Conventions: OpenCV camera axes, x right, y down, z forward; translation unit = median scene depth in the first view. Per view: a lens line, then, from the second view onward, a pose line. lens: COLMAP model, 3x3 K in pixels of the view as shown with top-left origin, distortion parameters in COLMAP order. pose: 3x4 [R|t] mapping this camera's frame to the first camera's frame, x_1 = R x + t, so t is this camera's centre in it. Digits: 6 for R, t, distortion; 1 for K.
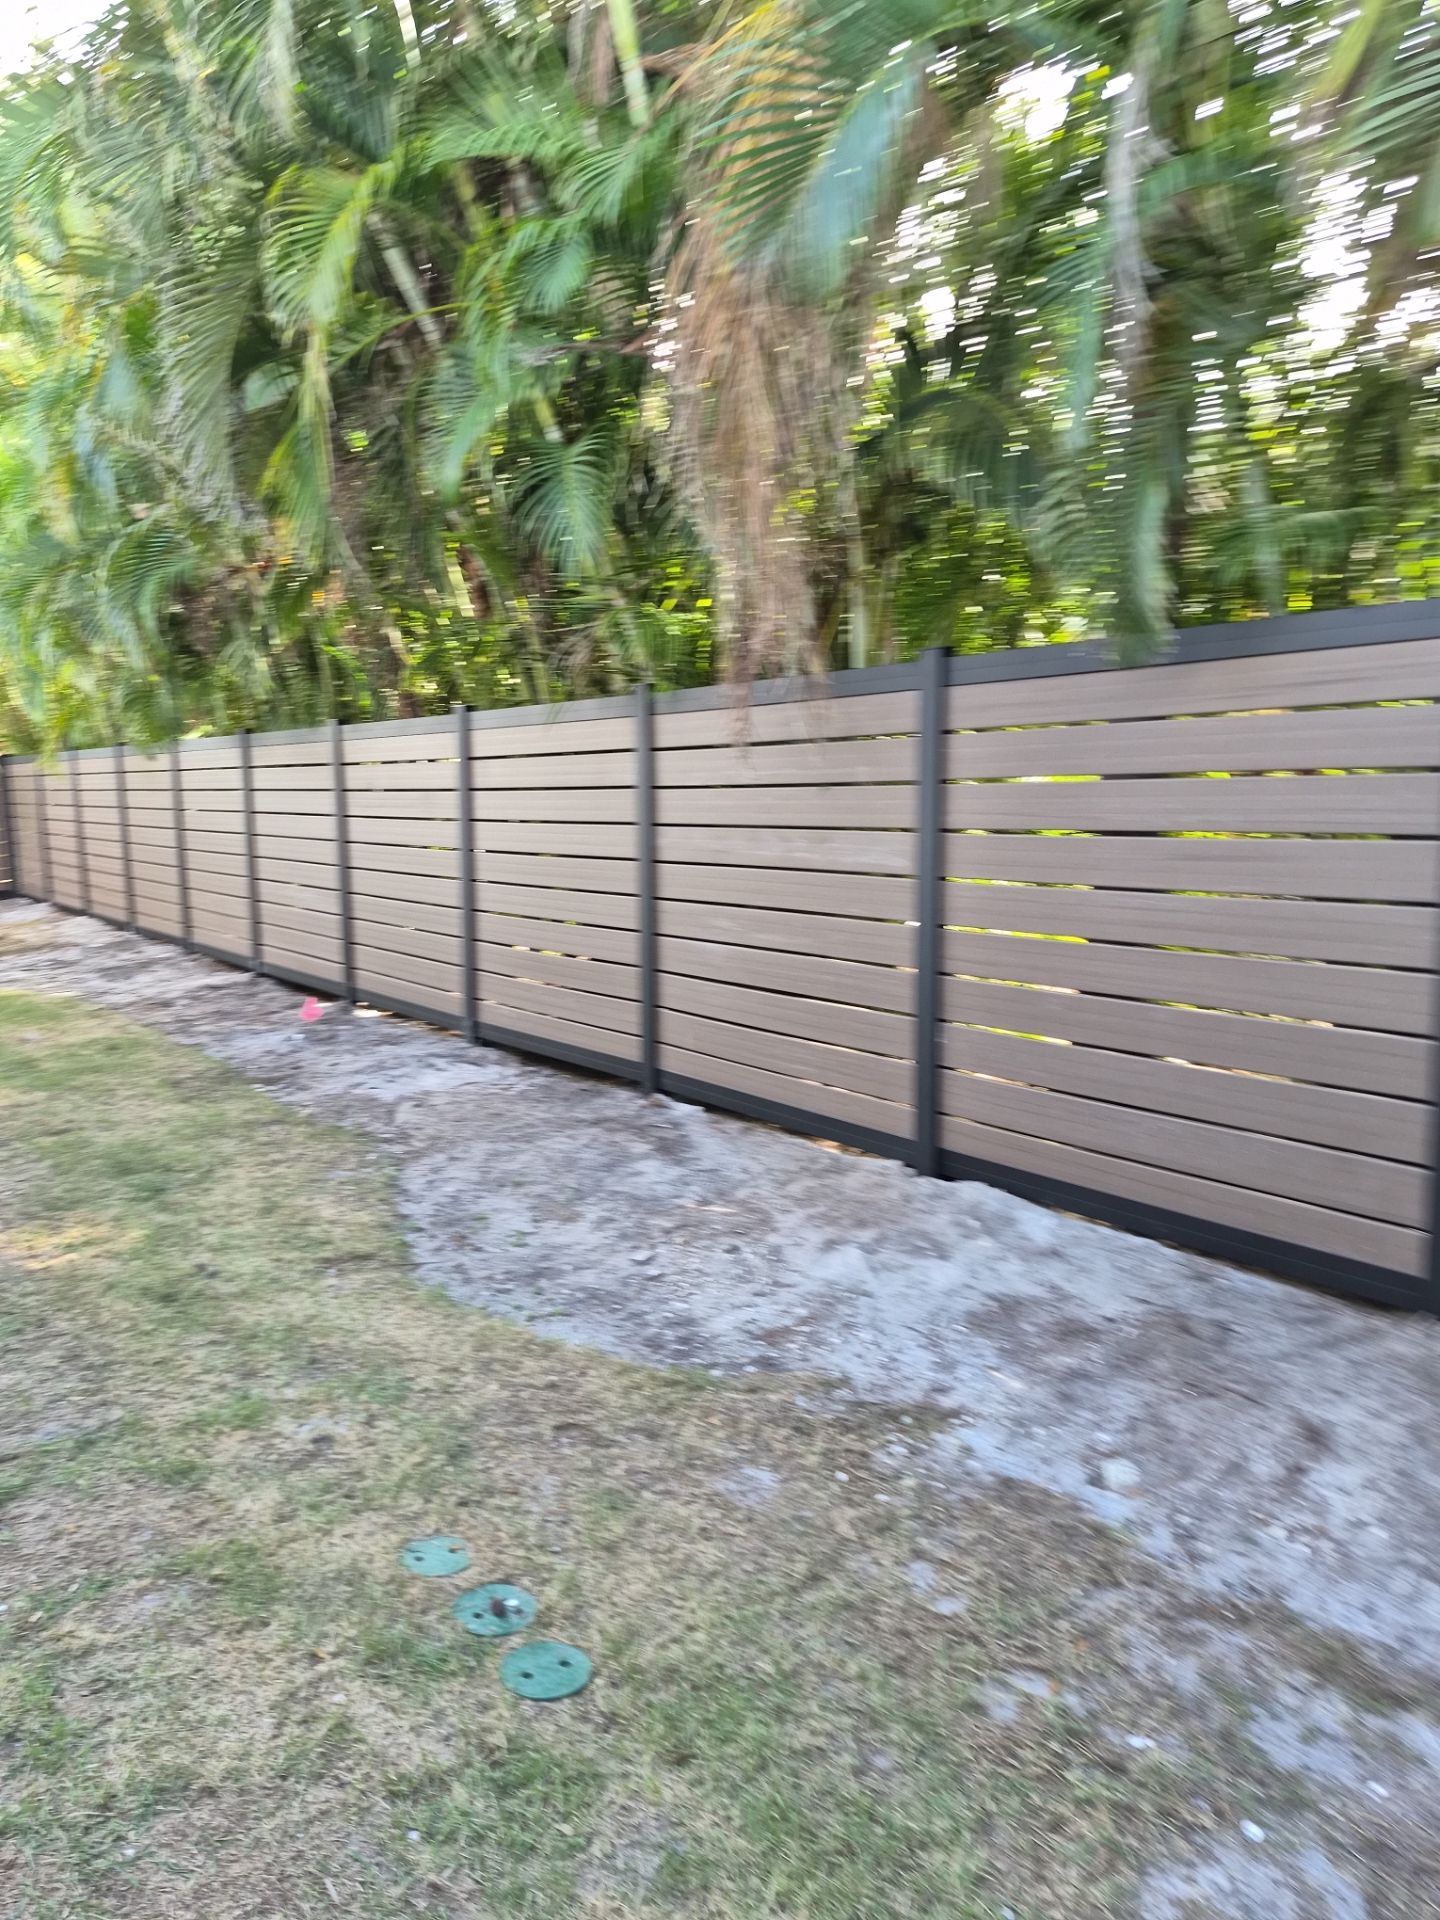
lens RADIAL K [[1255.7, 0, 712.0], [0, 1255.7, 964.1], [0, 0, 1]] dist [0.063710, -0.081957]
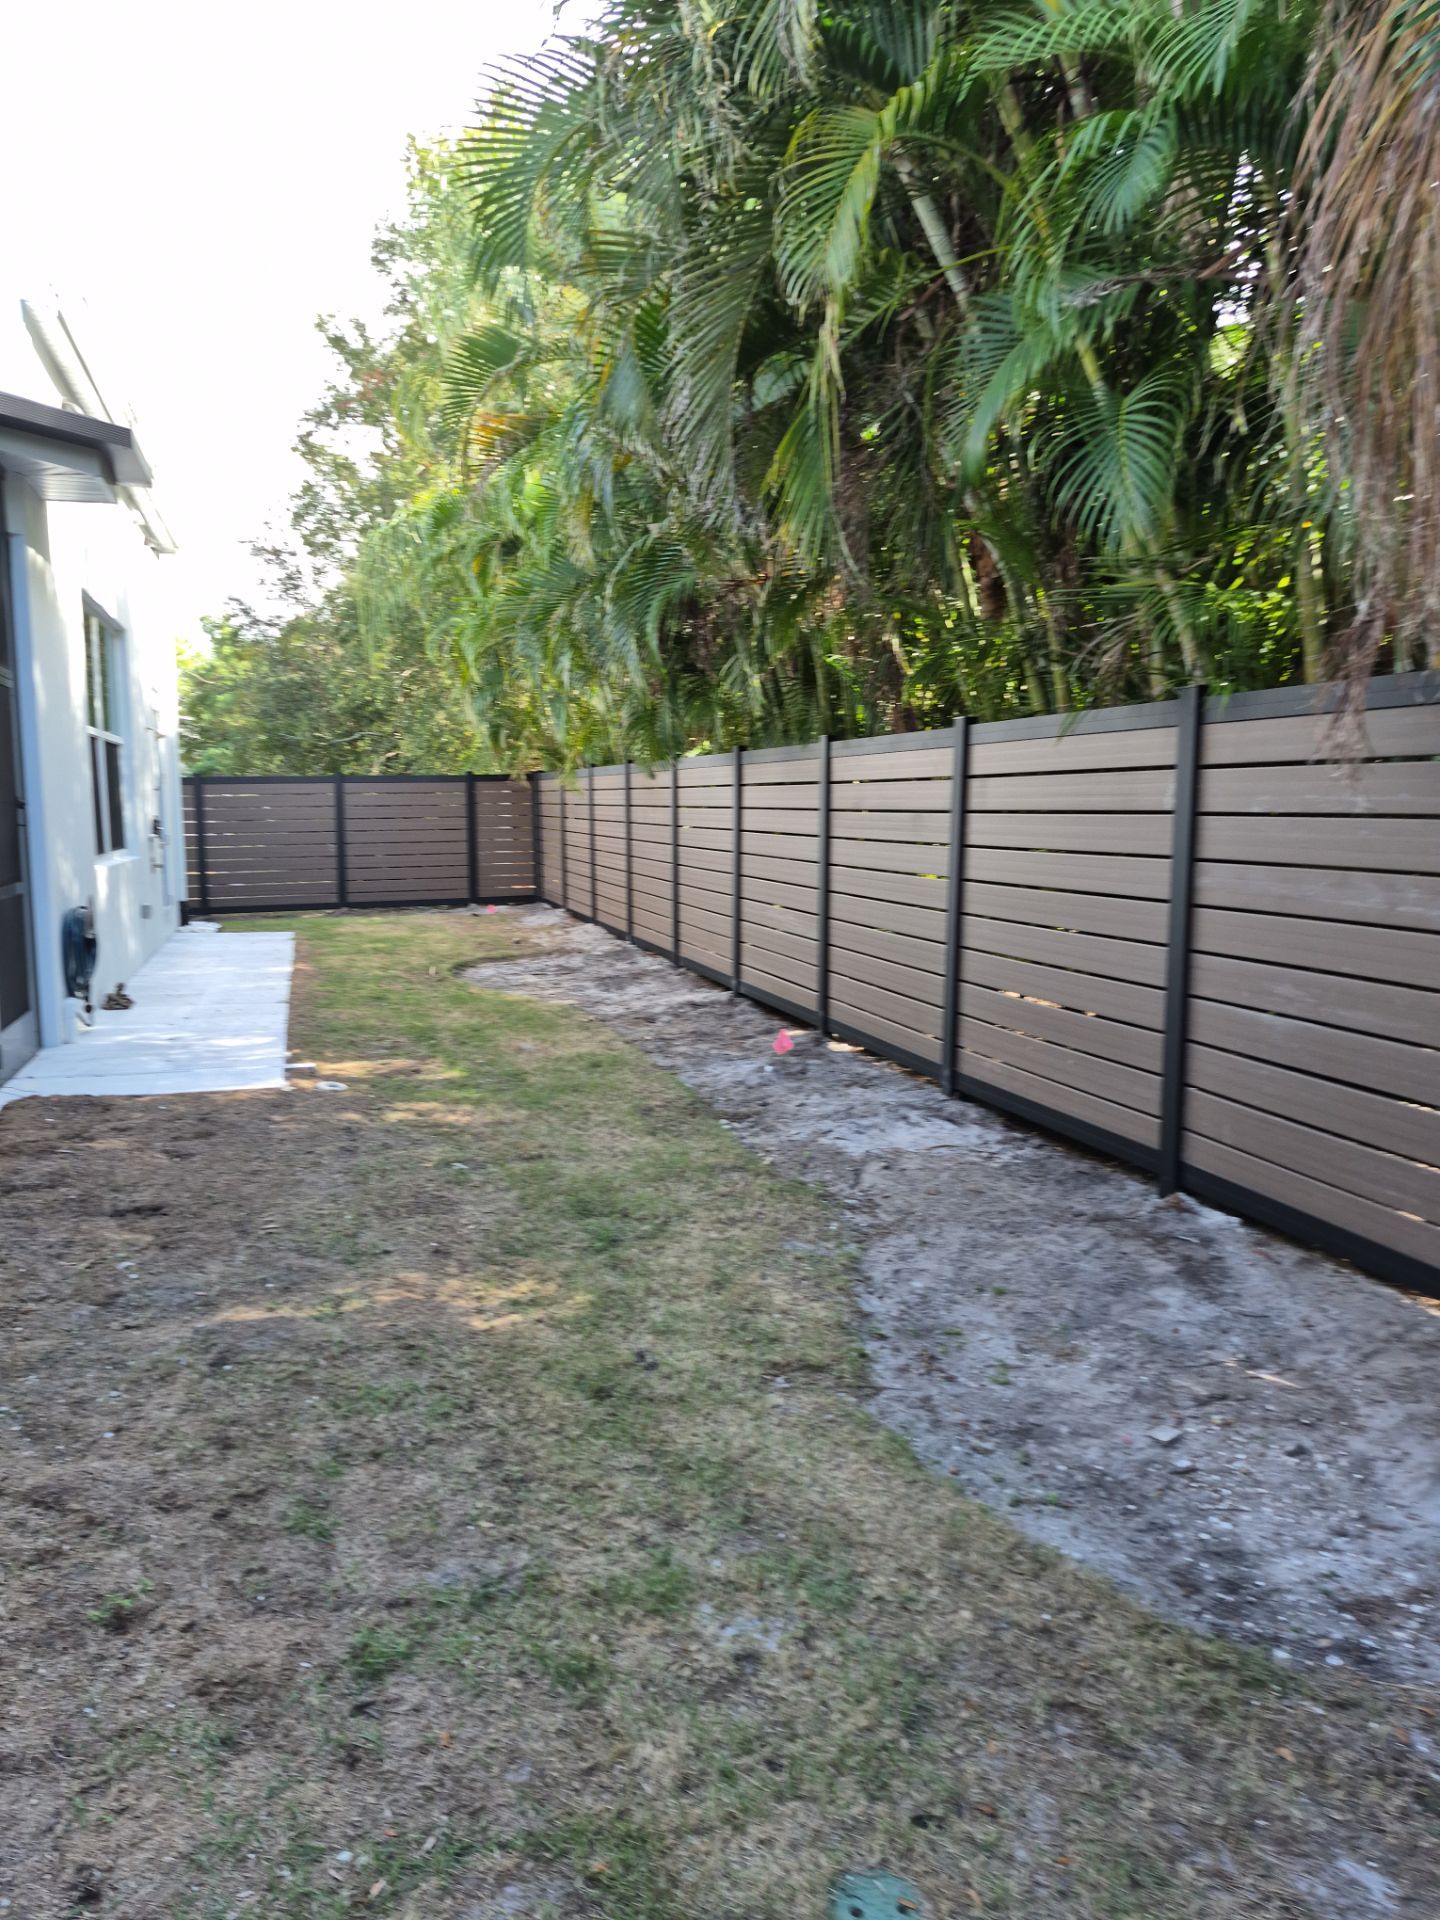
lens RADIAL K [[1255.7, 0, 712.0], [0, 1255.7, 964.1], [0, 0, 1]] dist [0.063710, -0.081957]
pose [[0.929281, 0.055772, -0.365138, -0.037552], [-0.058977, 0.998256, 0.002378, -0.030931], [0.364634, 0.019325, 0.930950, 0.147156]]
